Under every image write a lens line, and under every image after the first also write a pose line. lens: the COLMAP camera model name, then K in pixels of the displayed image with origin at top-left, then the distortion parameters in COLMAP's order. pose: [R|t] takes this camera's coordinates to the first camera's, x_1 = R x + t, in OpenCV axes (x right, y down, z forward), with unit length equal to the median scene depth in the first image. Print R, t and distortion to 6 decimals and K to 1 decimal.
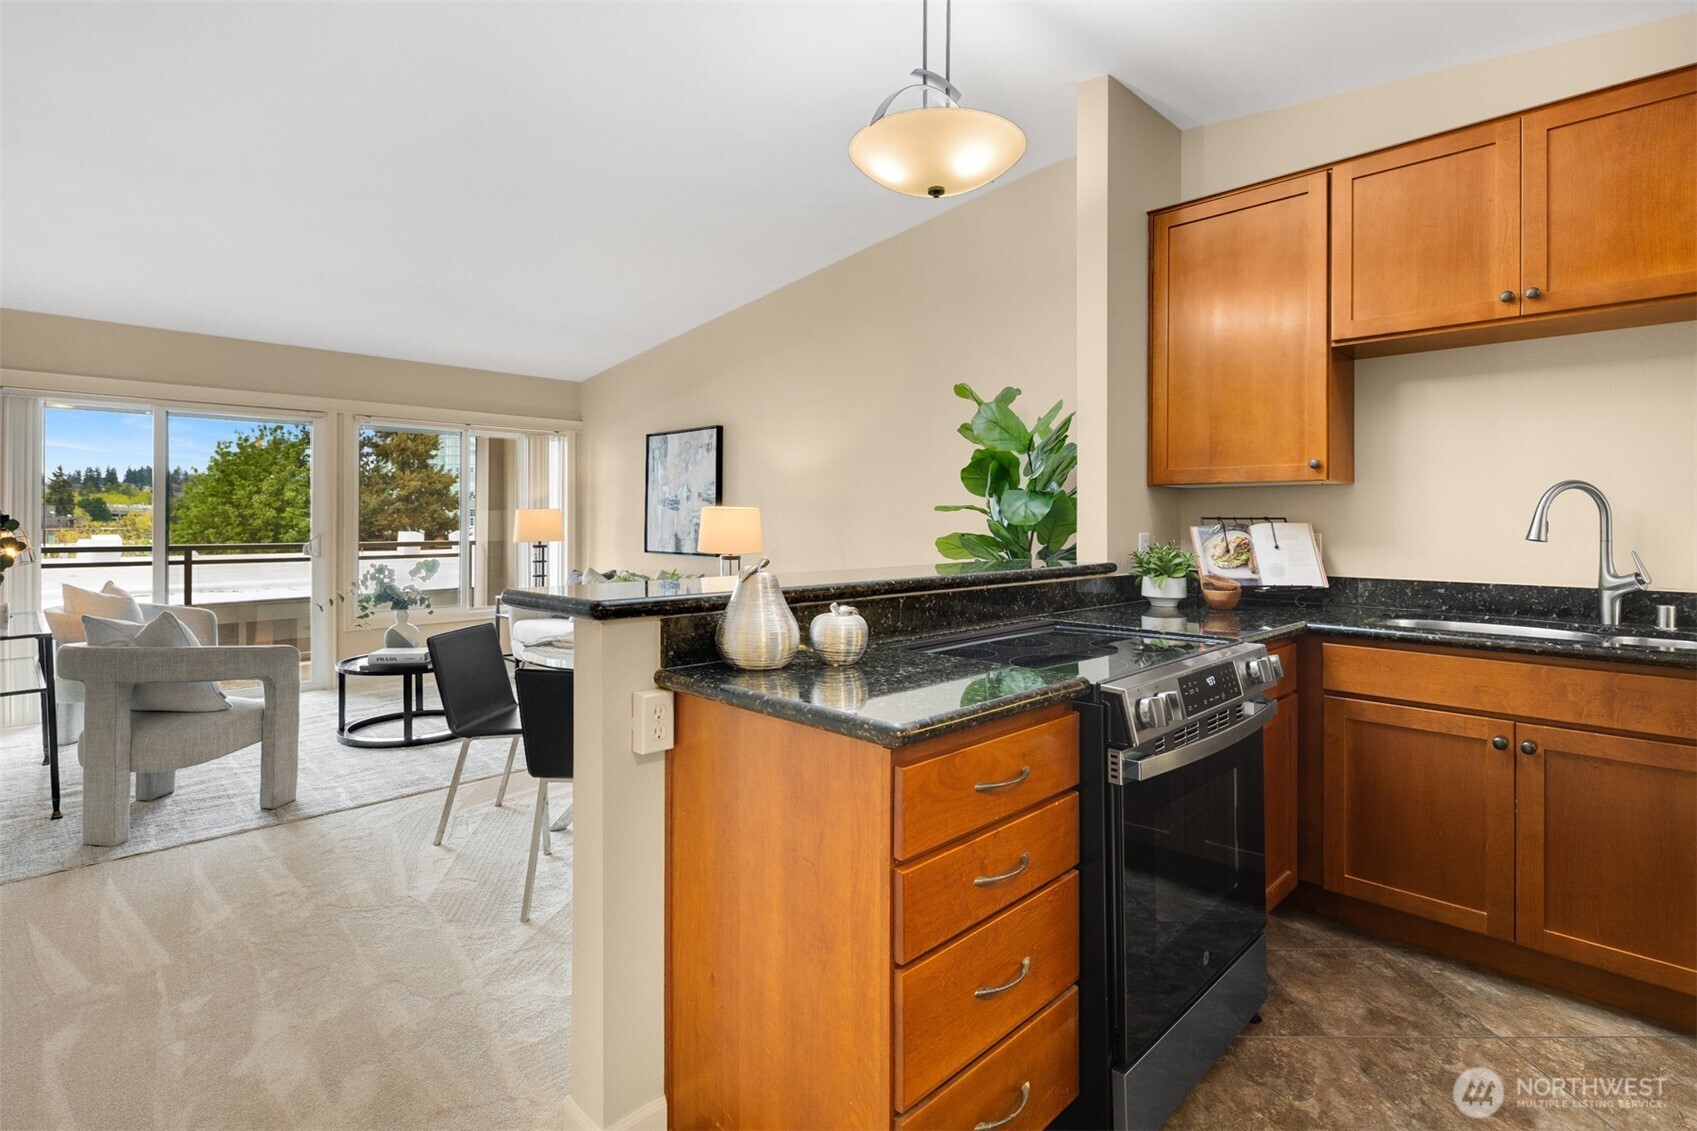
lens RADIAL K [[820.3, 0, 840.6], [0, 820.3, 509.4], [0, 0, 1]] dist [0.004271, -0.004947]
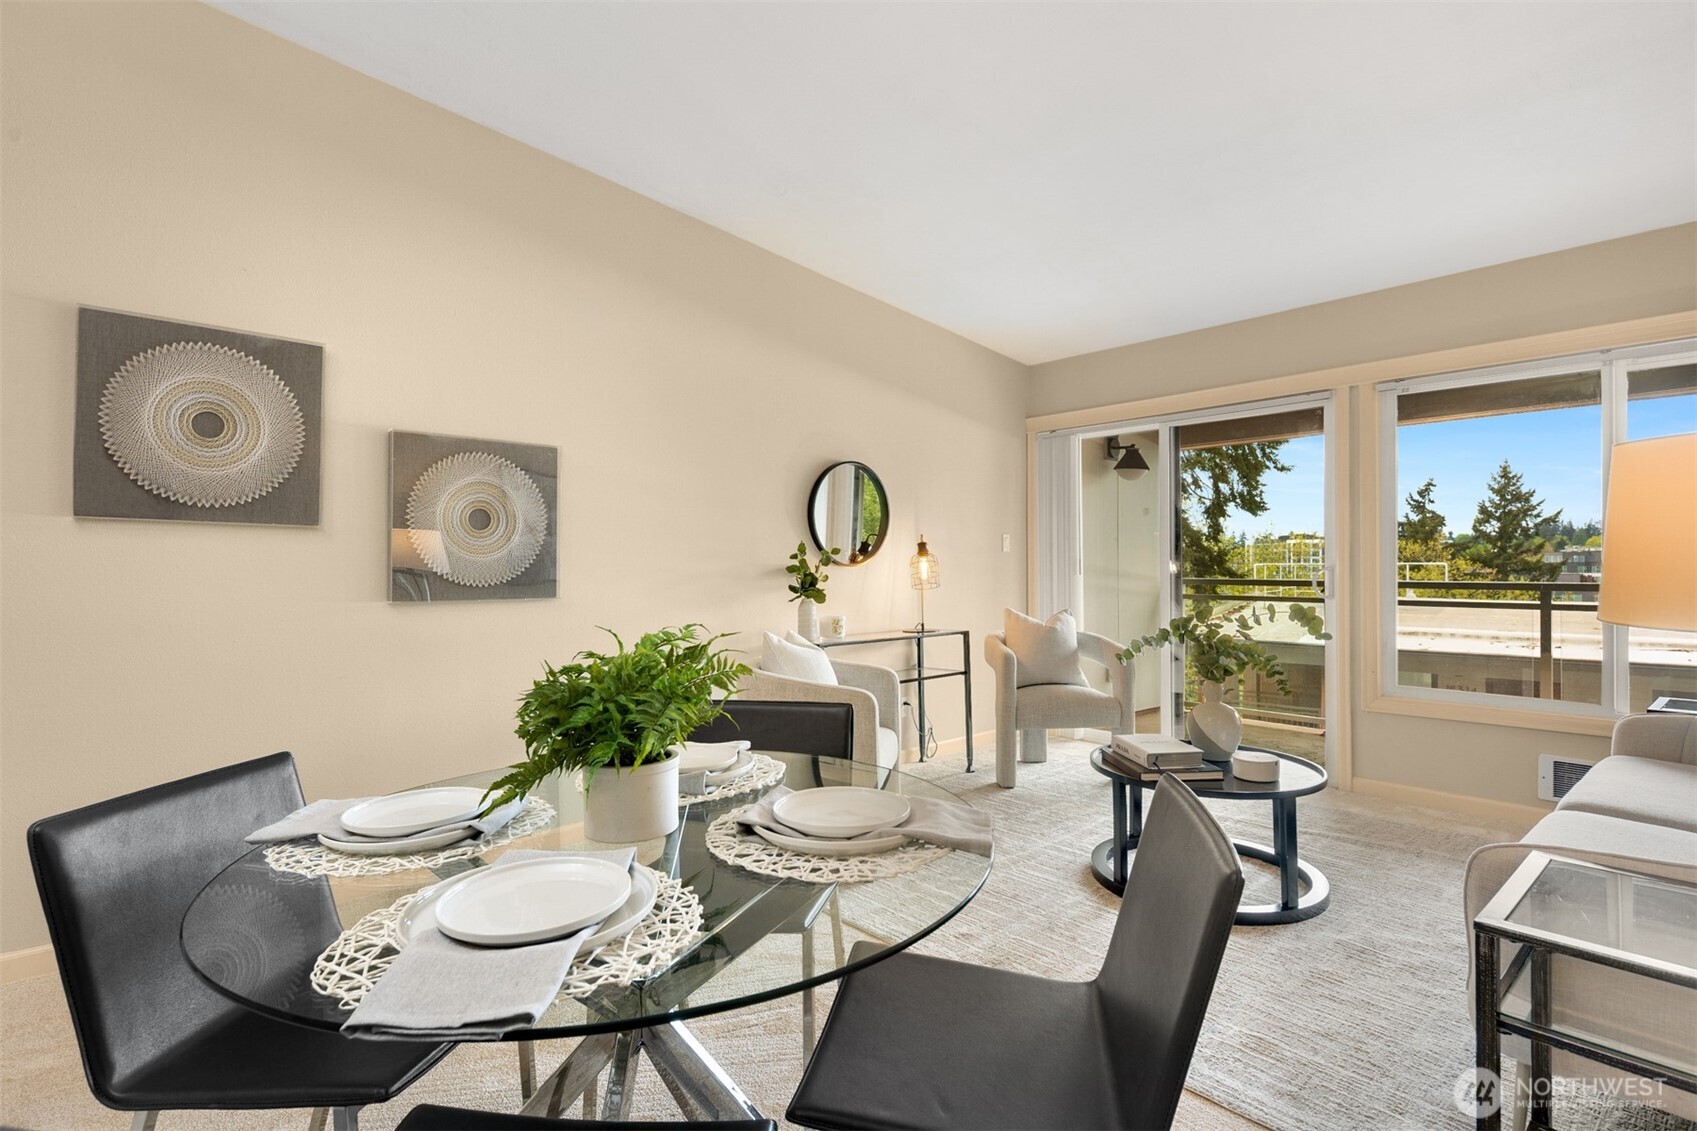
lens RADIAL K [[820.3, 0, 851.3], [0, 820.3, 557.0], [0, 0, 1]] dist [0.004271, -0.004947]
pose [[-0.047699, -0.014264, -0.998760, 0.177470], [0.017043, 0.999741, -0.015092, 0.049941], [0.998716, -0.017742, -0.047444, 1.152902]]
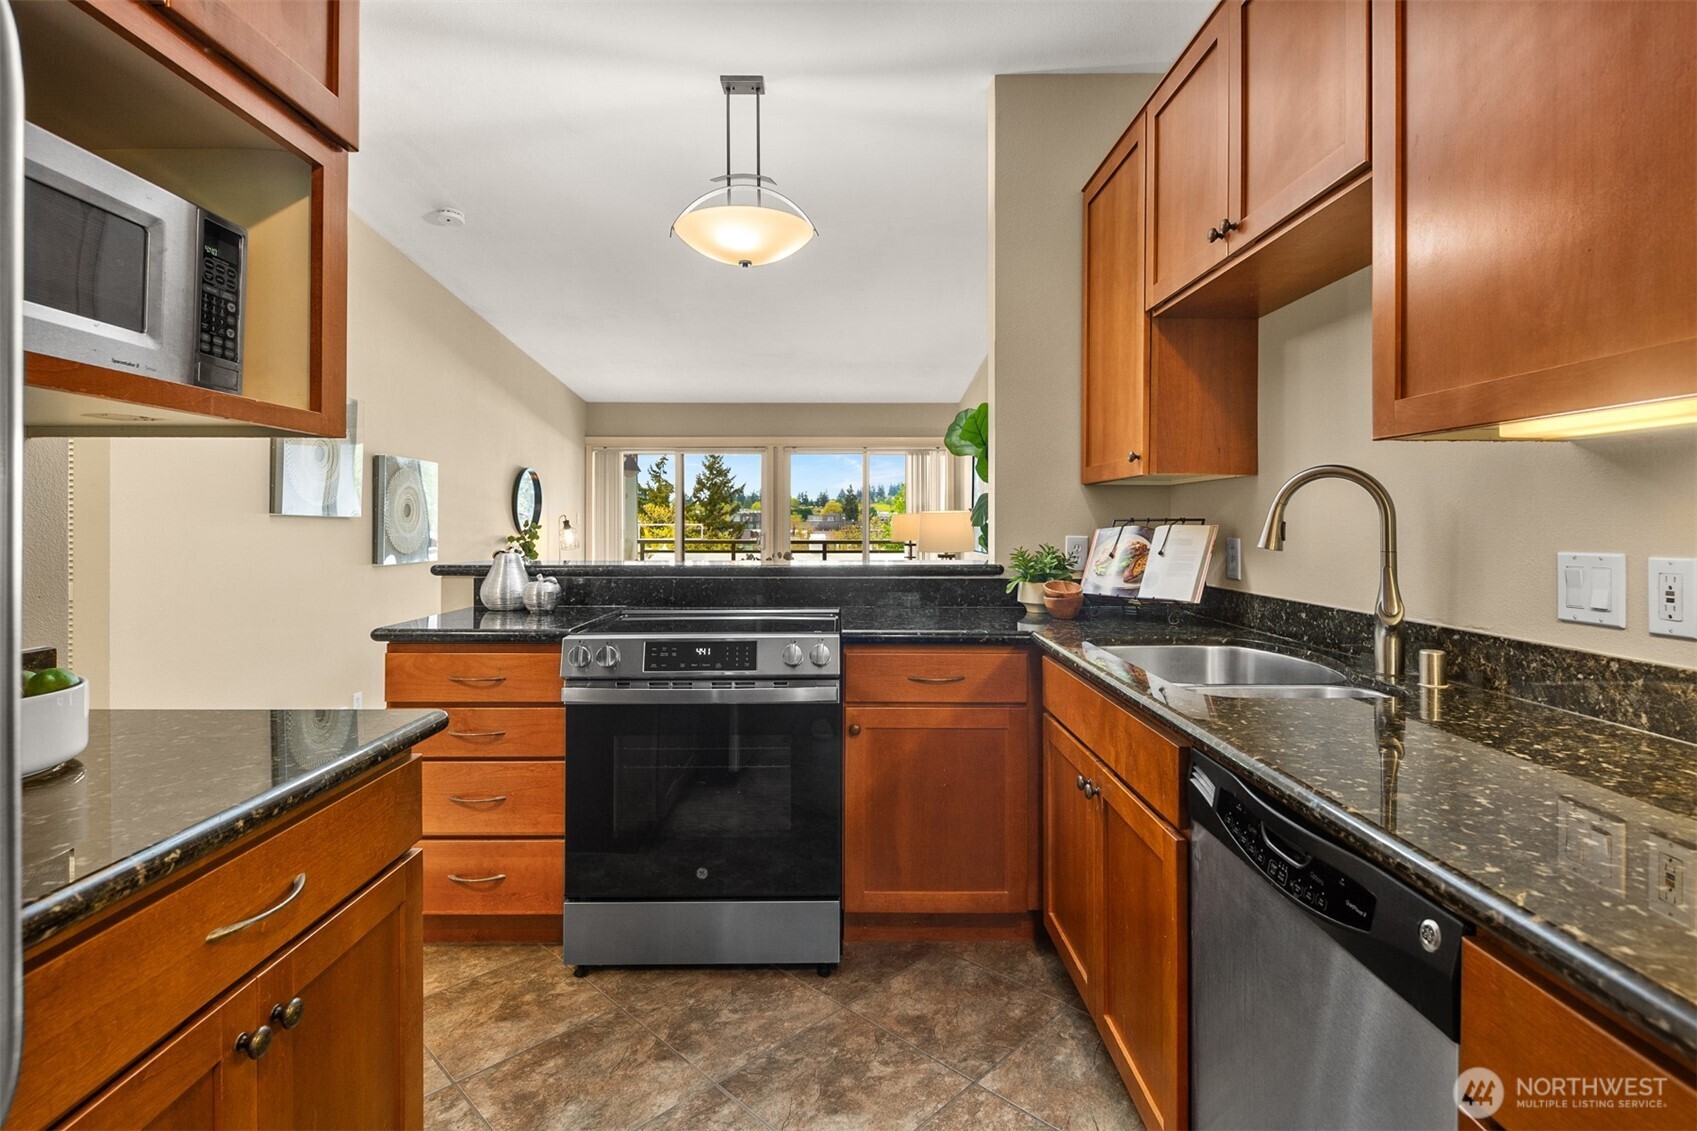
lens RADIAL K [[820.3, 0, 844.9], [0, 820.3, 514.6], [0, 0, 1]] dist [0.004271, -0.004947]
pose [[0.716405, -0.009290, -0.697623, 0.854288], [0.011209, 0.999936, -0.001806, 0.003328], [0.697595, -0.006526, 0.716463, 0.152296]]
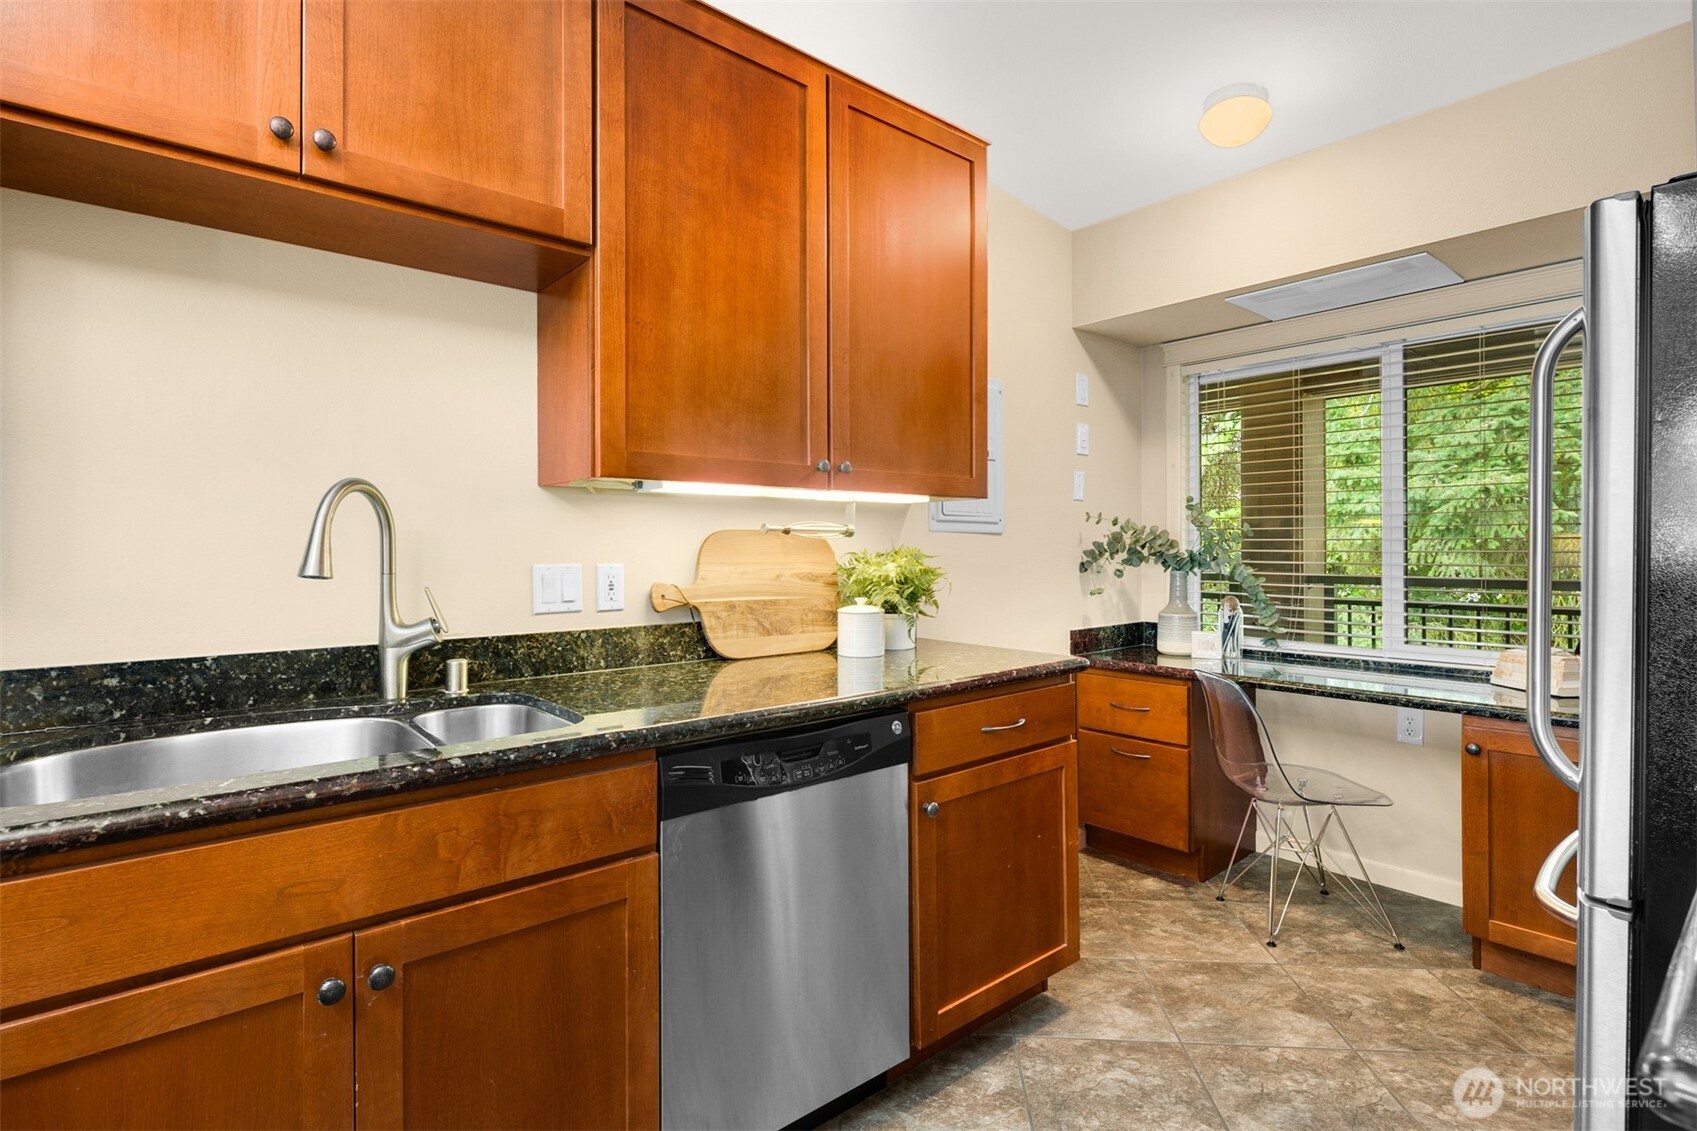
lens RADIAL K [[820.3, 0, 843.4], [0, 820.3, 551.4], [0, 0, 1]] dist [0.004271, -0.004947]
pose [[0.073494, -0.009850, 0.997247, 0.232224], [-0.009675, 0.999897, 0.010589, 0.007738], [-0.997249, -0.010427, 0.073391, 0.458032]]
